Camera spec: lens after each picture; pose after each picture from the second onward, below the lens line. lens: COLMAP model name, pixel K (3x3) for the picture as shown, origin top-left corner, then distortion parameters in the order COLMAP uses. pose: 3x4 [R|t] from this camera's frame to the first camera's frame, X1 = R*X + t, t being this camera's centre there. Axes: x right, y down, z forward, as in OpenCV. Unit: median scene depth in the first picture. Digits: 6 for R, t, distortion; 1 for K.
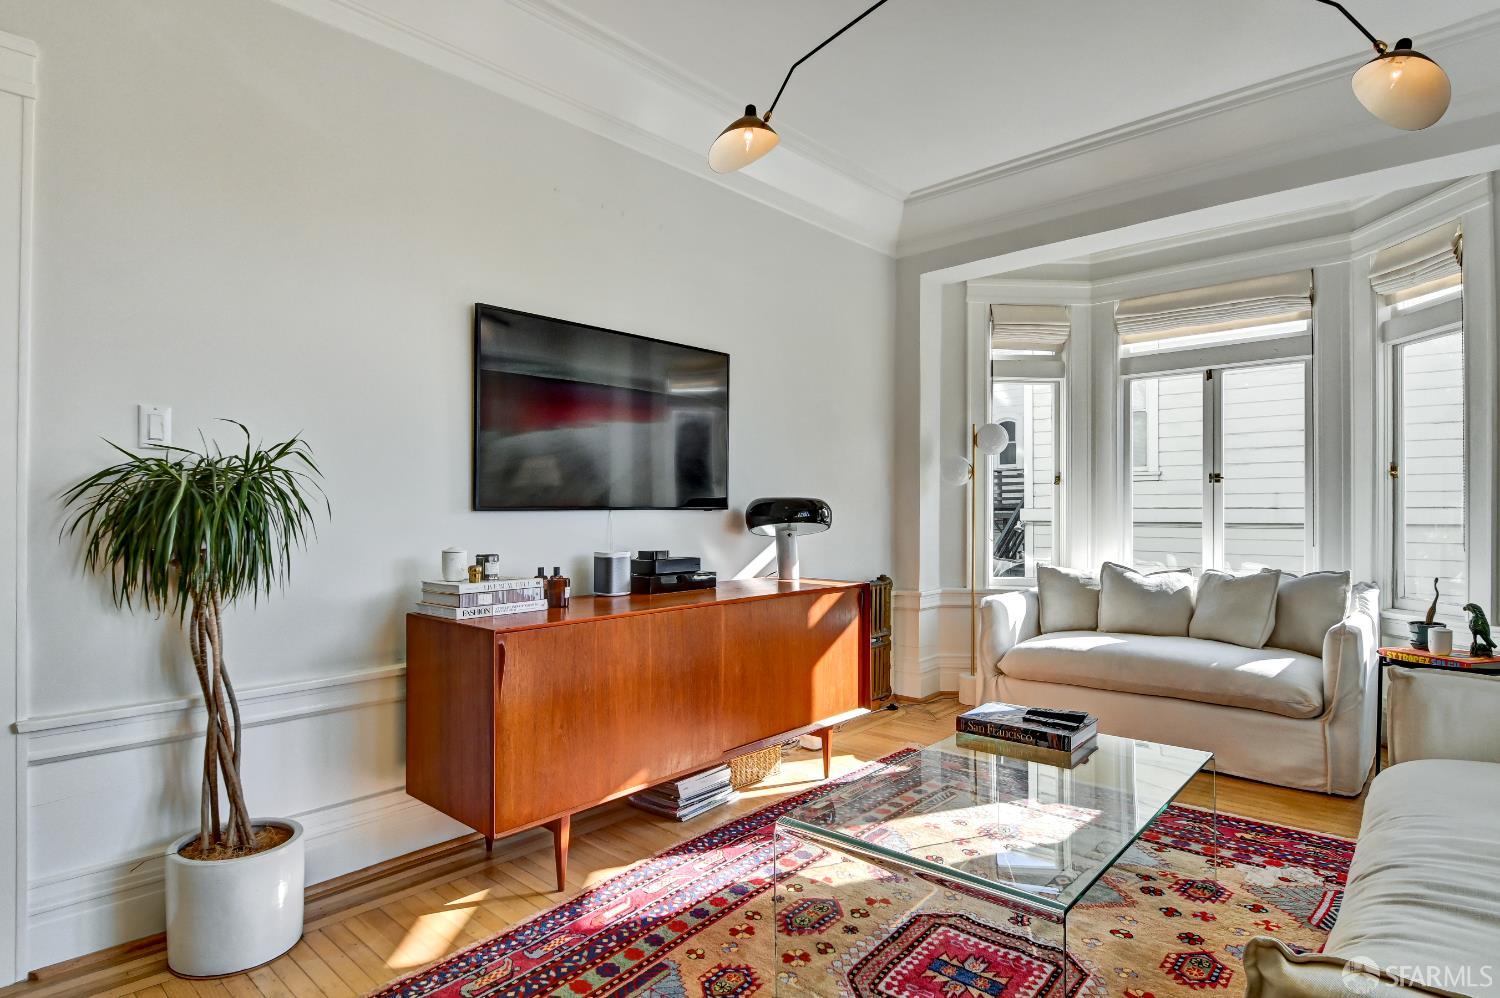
lens RADIAL K [[793.9, 0, 768.9], [0, 793.9, 514.5], [0, 0, 1]] dist [0.012618, -0.022601]
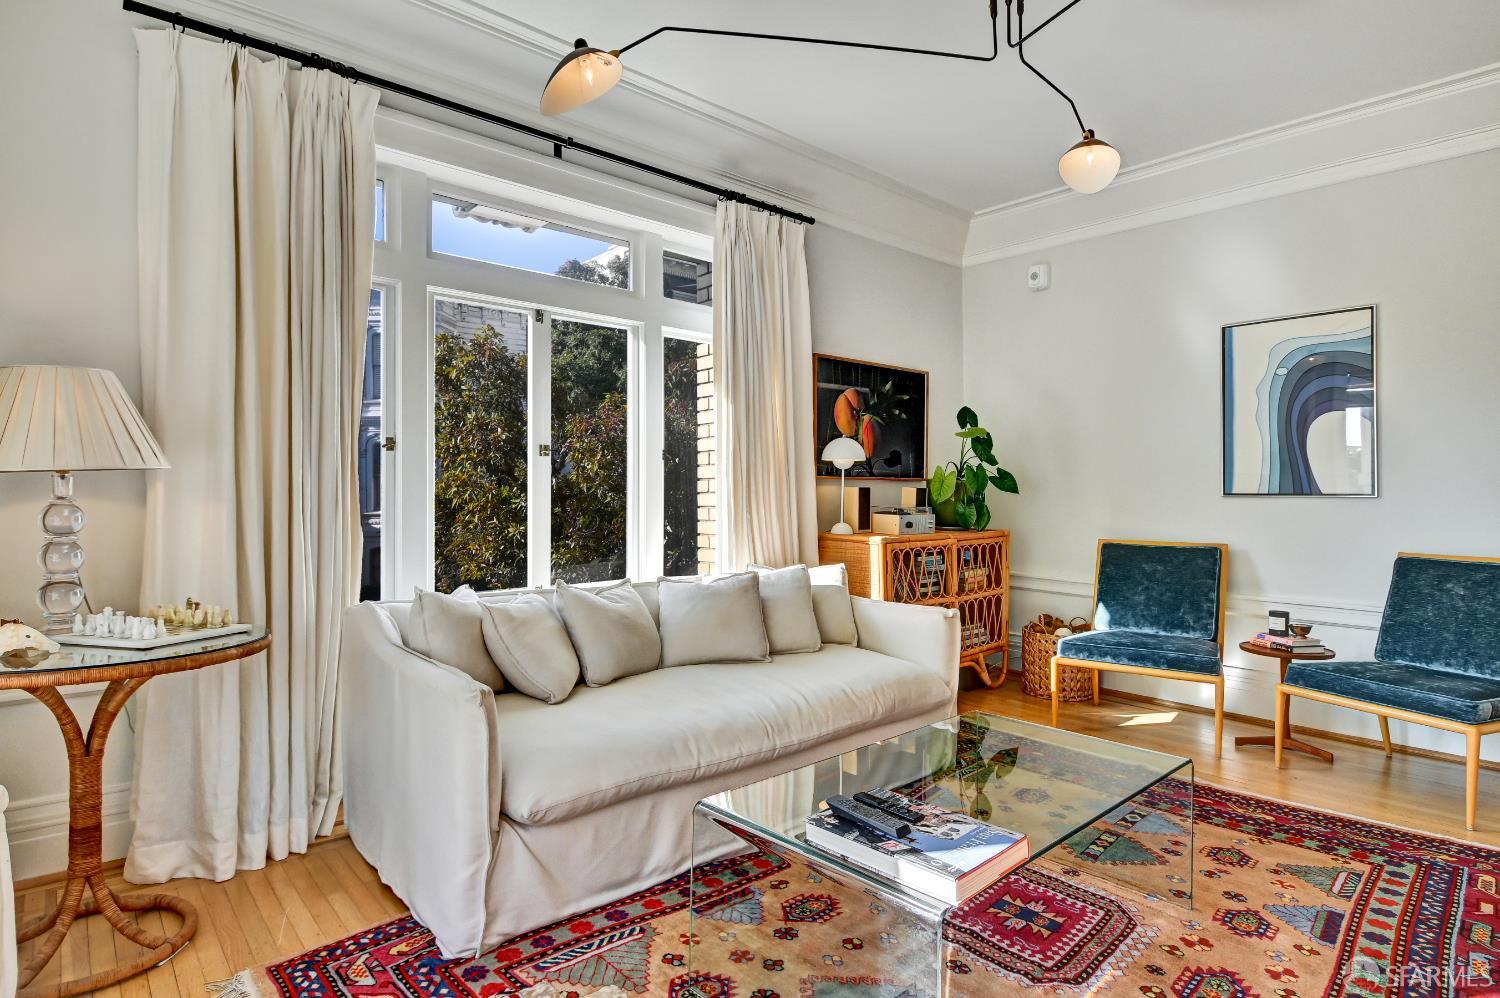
lens RADIAL K [[793.9, 0, 755.2], [0, 793.9, 494.9], [0, 0, 1]] dist [0.012618, -0.022601]
pose [[-0.992719, -0.001515, 0.120447, 0.266722], [-0.001071, 0.999992, 0.003748, -0.006953], [-0.120451, 0.003592, -0.992713, 1.170544]]
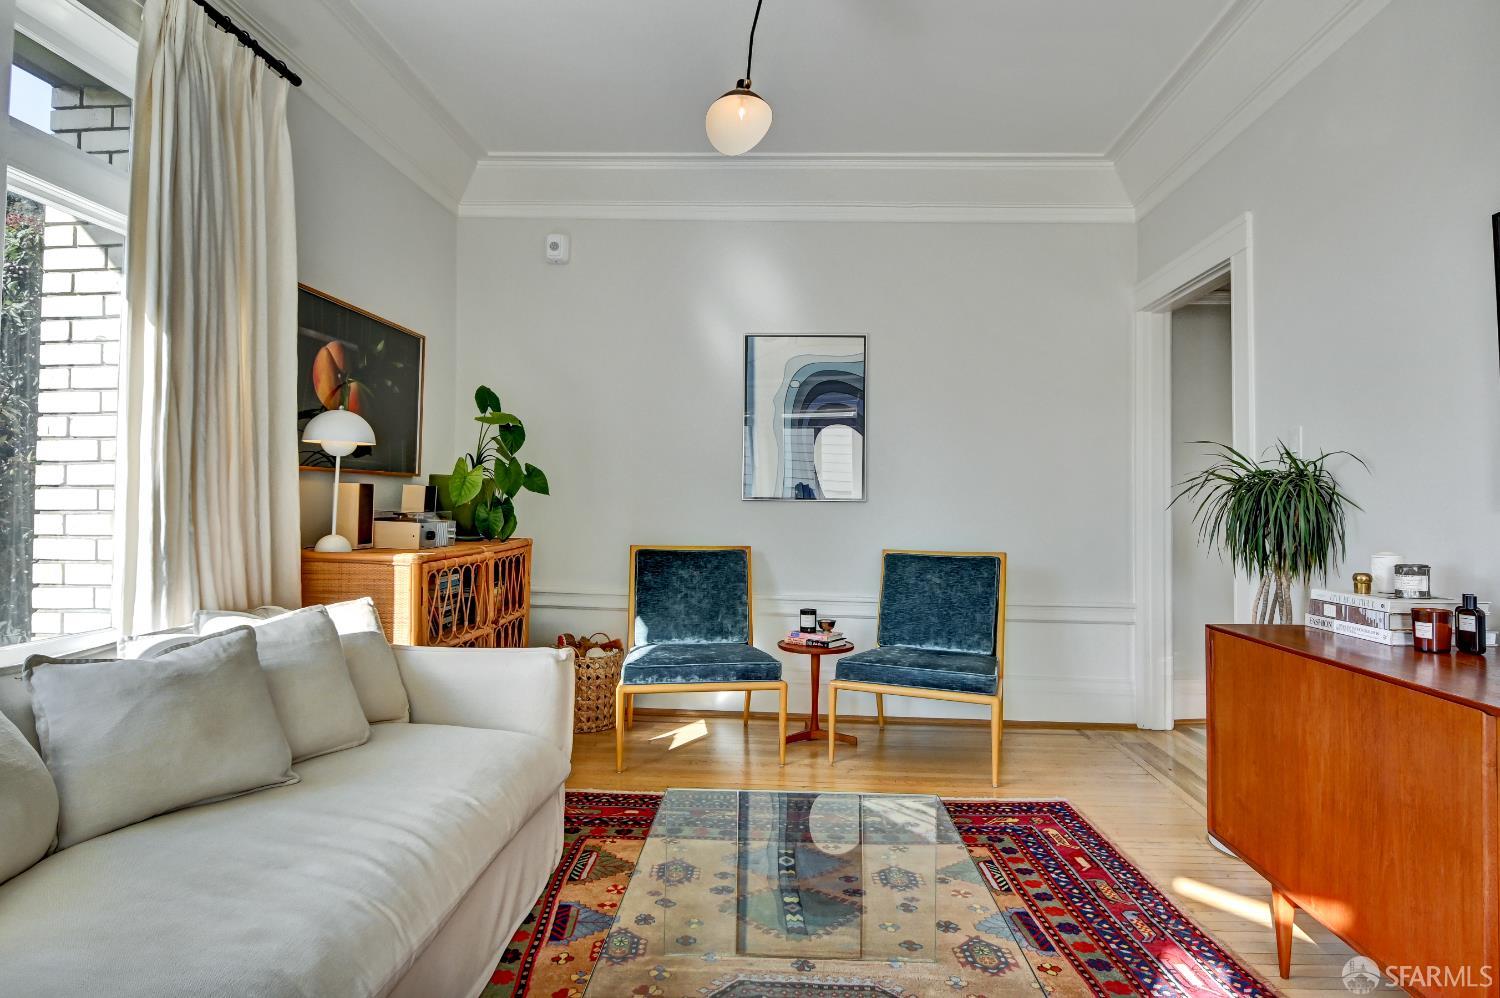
lens RADIAL K [[793.9, 0, 756.7], [0, 793.9, 481.5], [0, 0, 1]] dist [0.012618, -0.022601]
pose [[-0.782779, -0.023572, -0.621853, 0.451299], [-0.013833, 0.999695, -0.020482, -0.004485], [0.622146, -0.007431, -0.782866, 0.875436]]
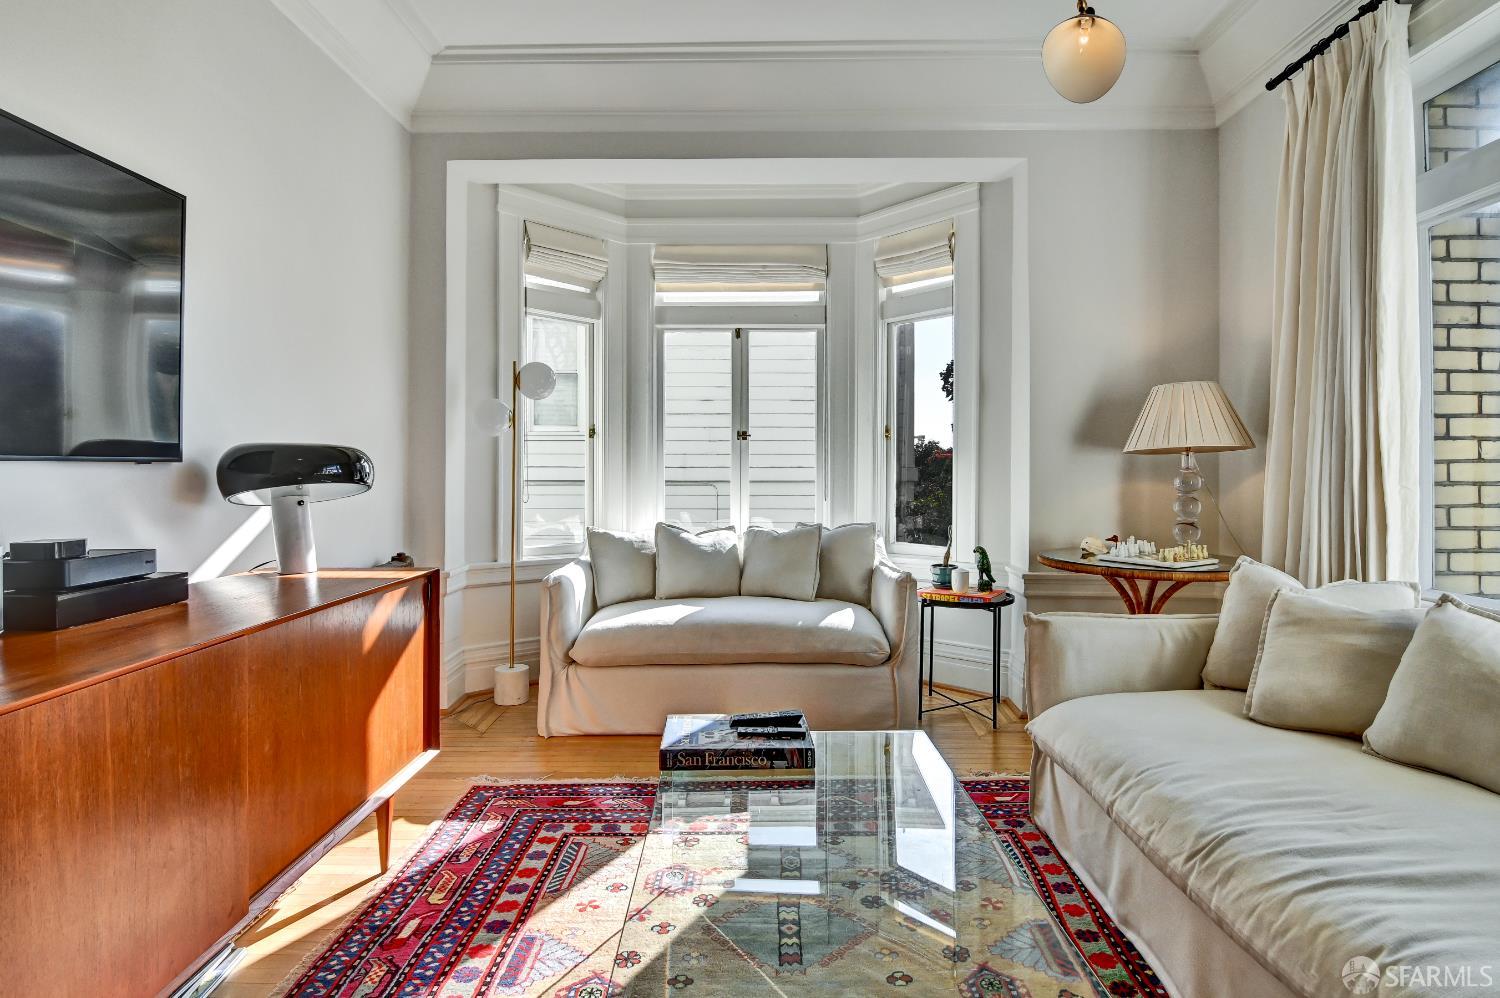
lens RADIAL K [[793.9, 0, 751.7], [0, 793.9, 475.9], [0, 0, 1]] dist [0.012618, -0.022601]
pose [[0.754881, -0.003452, 0.655853, -0.122565], [0.001726, 0.999993, 0.003276, 0.002956], [-0.655860, -0.001341, 0.754882, 0.289534]]
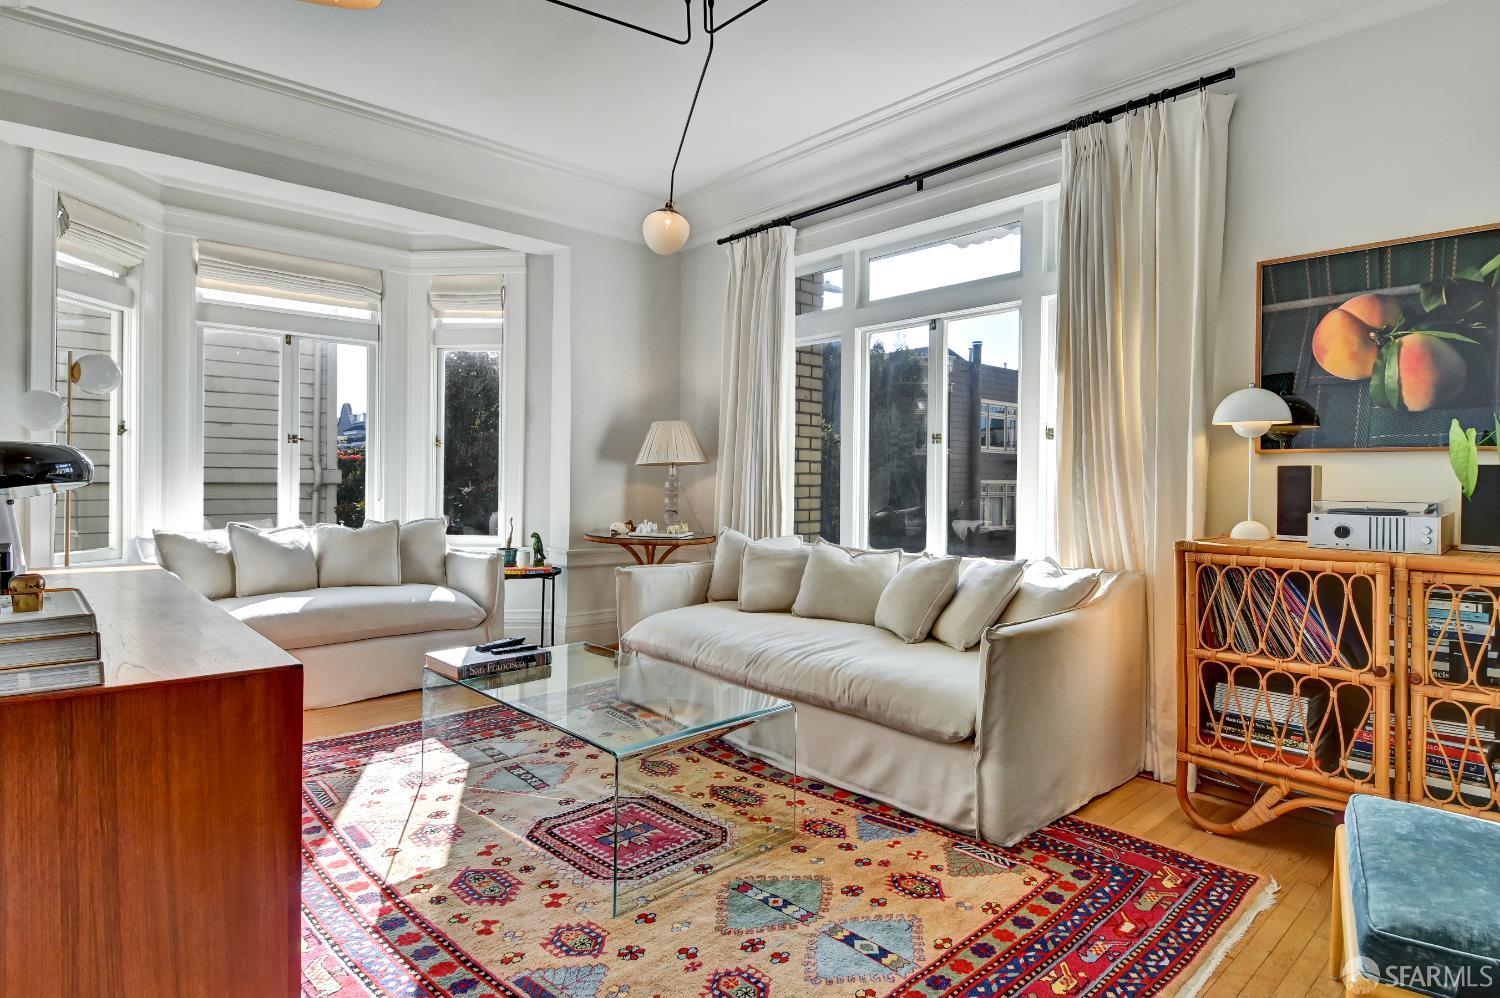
lens RADIAL K [[793.9, 0, 745.2], [0, 793.9, 498.2], [0, 0, 1]] dist [0.012618, -0.022601]
pose [[0.108490, -0.023576, 0.993818, -0.544359], [-0.008680, 0.999658, 0.024662, 0.002378], [-0.994060, -0.011302, 0.108249, 0.367364]]
